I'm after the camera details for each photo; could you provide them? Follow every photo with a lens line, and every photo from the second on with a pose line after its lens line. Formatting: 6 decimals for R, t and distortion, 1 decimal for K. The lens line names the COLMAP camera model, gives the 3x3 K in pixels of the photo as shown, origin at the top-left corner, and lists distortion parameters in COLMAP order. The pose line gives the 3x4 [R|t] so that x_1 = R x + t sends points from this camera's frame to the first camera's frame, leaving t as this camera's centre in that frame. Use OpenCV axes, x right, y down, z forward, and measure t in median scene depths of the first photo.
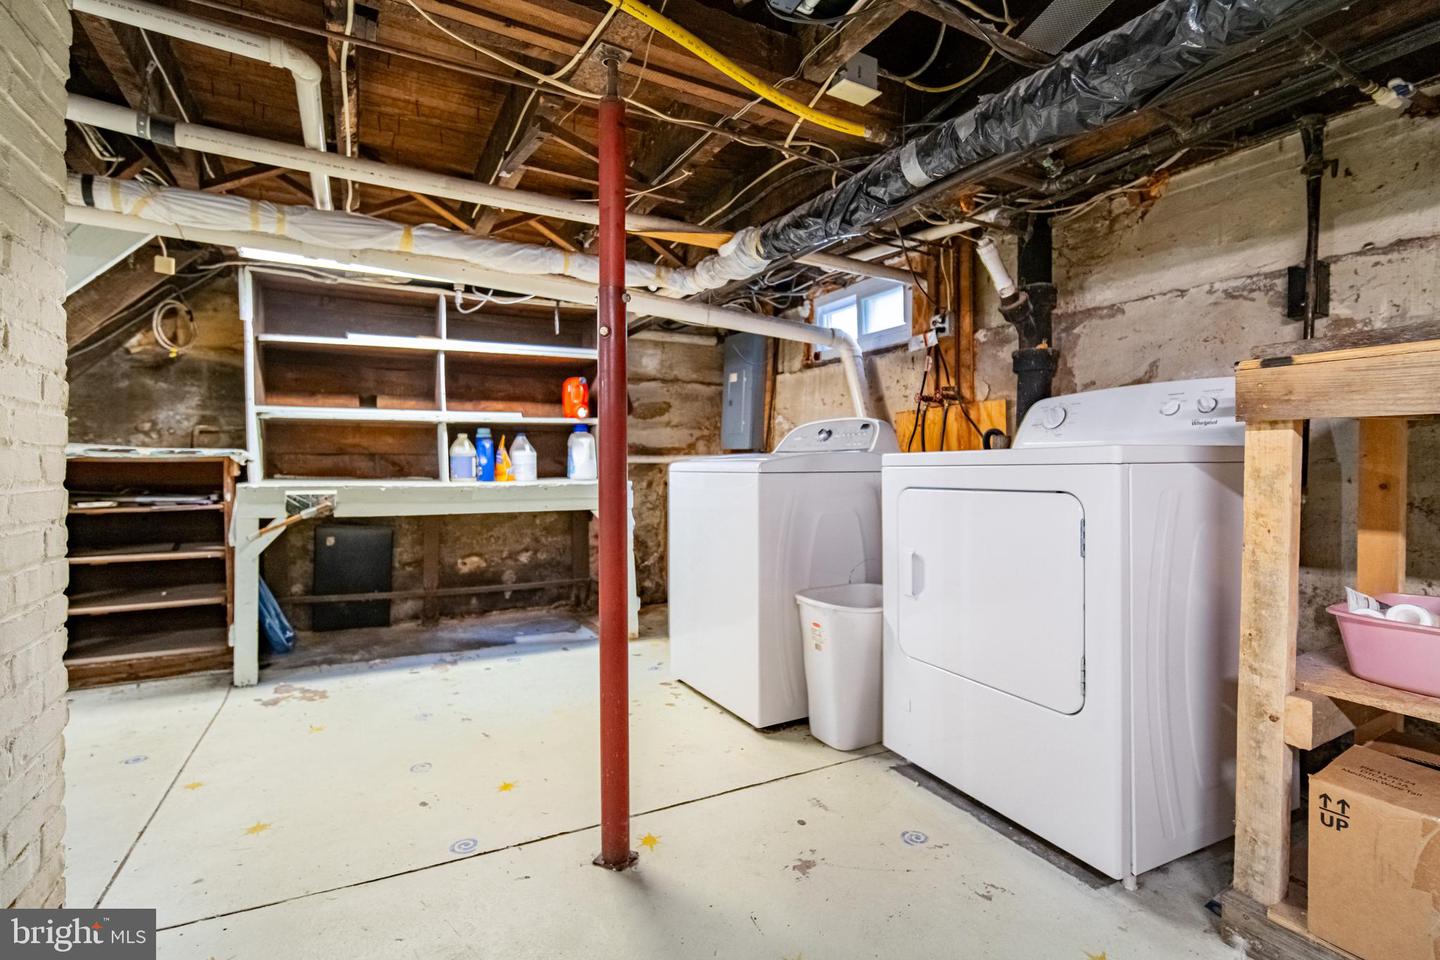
lens RADIAL K [[667.9, 0, 719.6], [0, 667.9, 473.3], [0, 0, 1]] dist [0.000428, 0.000088]
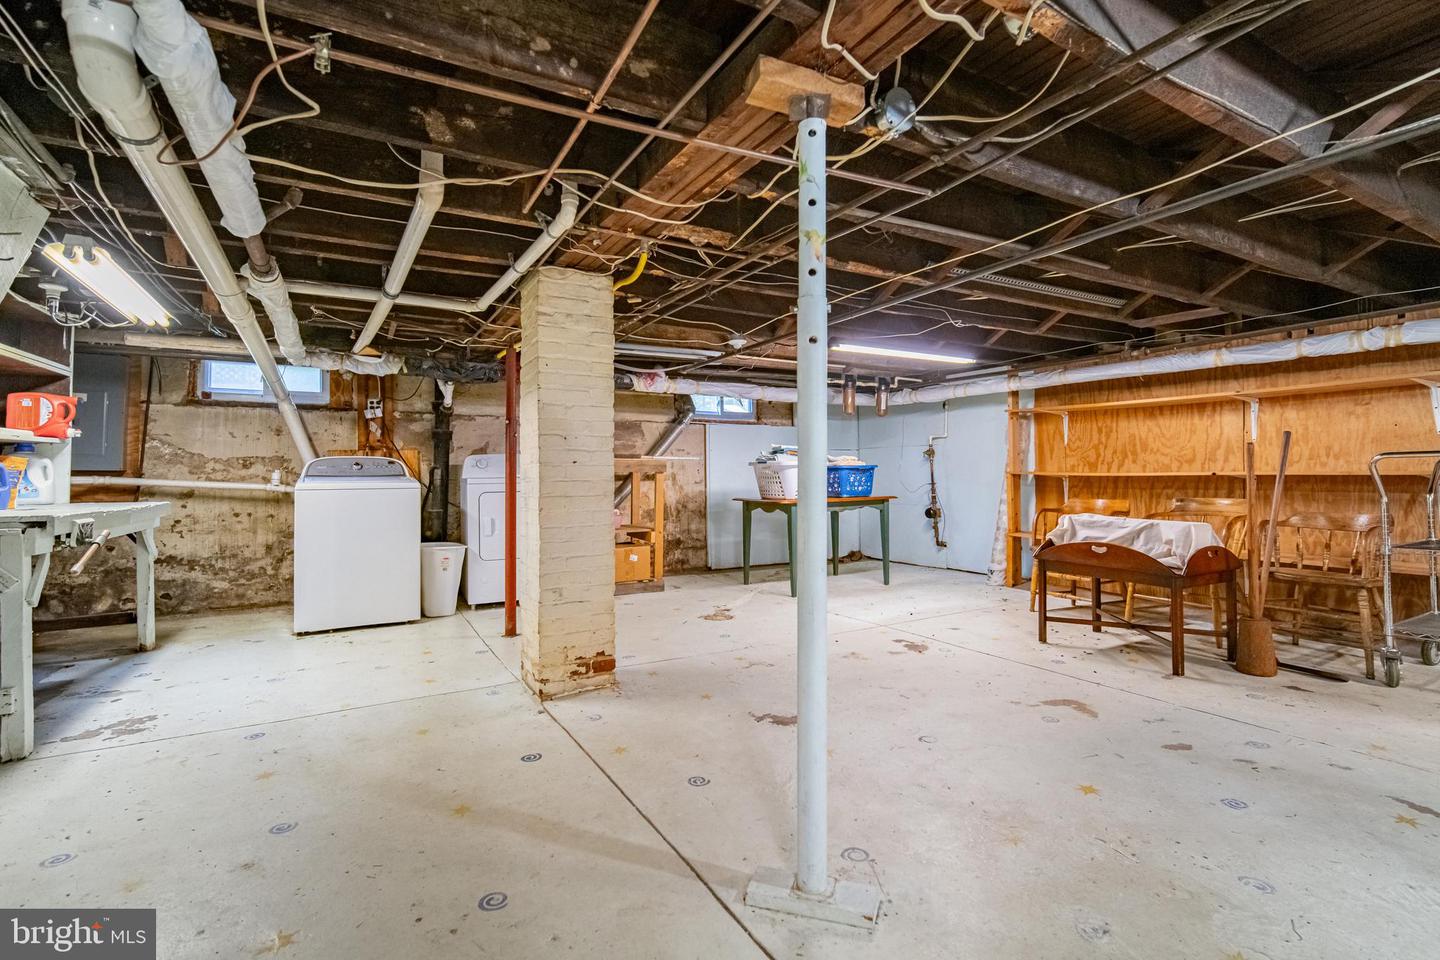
lens RADIAL K [[667.9, 0, 716.9], [0, 667.9, 475.3], [0, 0, 1]] dist [0.000428, 0.000088]
pose [[-0.021449, -0.002748, 0.999766, -1.635427], [0.018577, 0.999822, 0.003146, -0.023802], [-0.999597, 0.018641, -0.021394, 0.141664]]
